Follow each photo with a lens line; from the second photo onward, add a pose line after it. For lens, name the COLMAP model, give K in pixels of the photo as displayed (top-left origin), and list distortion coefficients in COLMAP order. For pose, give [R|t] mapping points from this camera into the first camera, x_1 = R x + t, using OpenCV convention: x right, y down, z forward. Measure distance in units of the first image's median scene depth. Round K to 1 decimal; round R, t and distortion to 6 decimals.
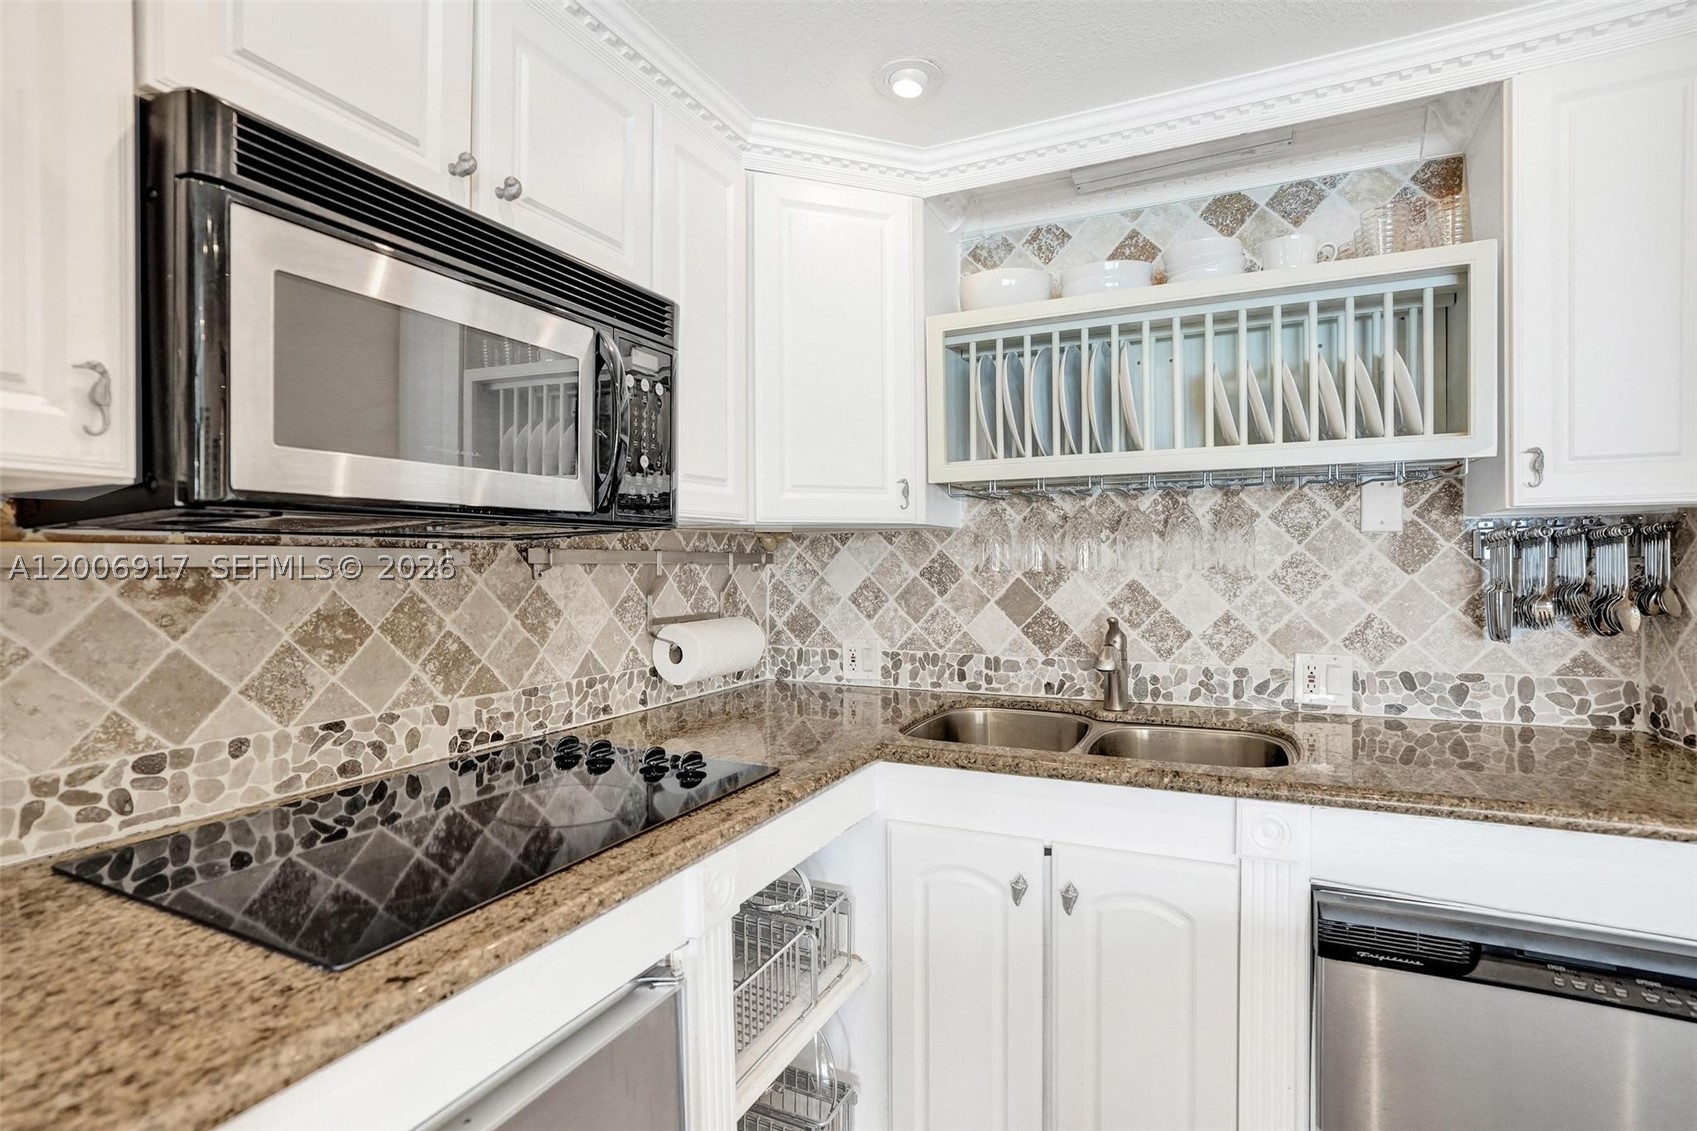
lens RADIAL K [[782.5, 0, 848.5], [0, 782.5, 565.5], [0, 0, 1]] dist [-0.085424, 0.000120]
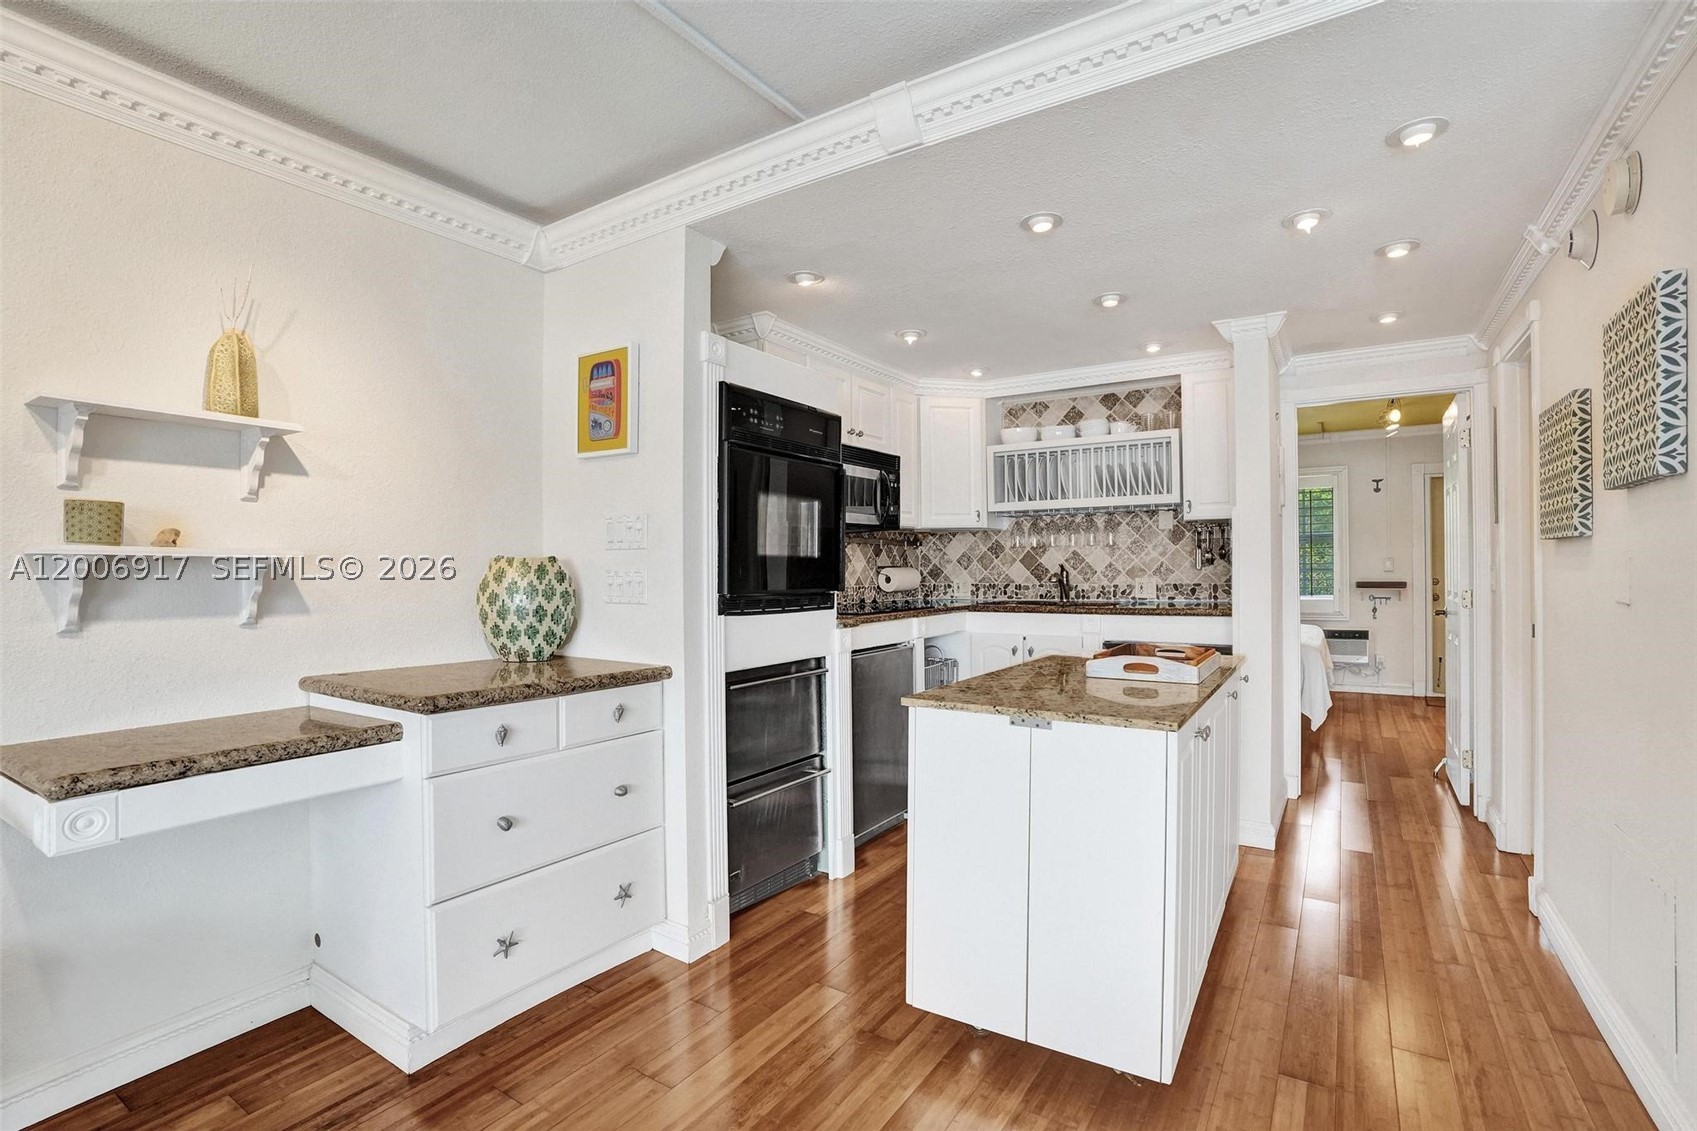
lens RADIAL K [[782.5, 0, 848.5], [0, 782.5, 565.5], [0, 0, 1]] dist [-0.085424, 0.000120]
pose [[0.991297, -0.001971, -0.131629, -0.013566], [0.001105, 0.999977, -0.006657, 0.083667], [0.131639, 0.006454, 0.991277, -1.532450]]
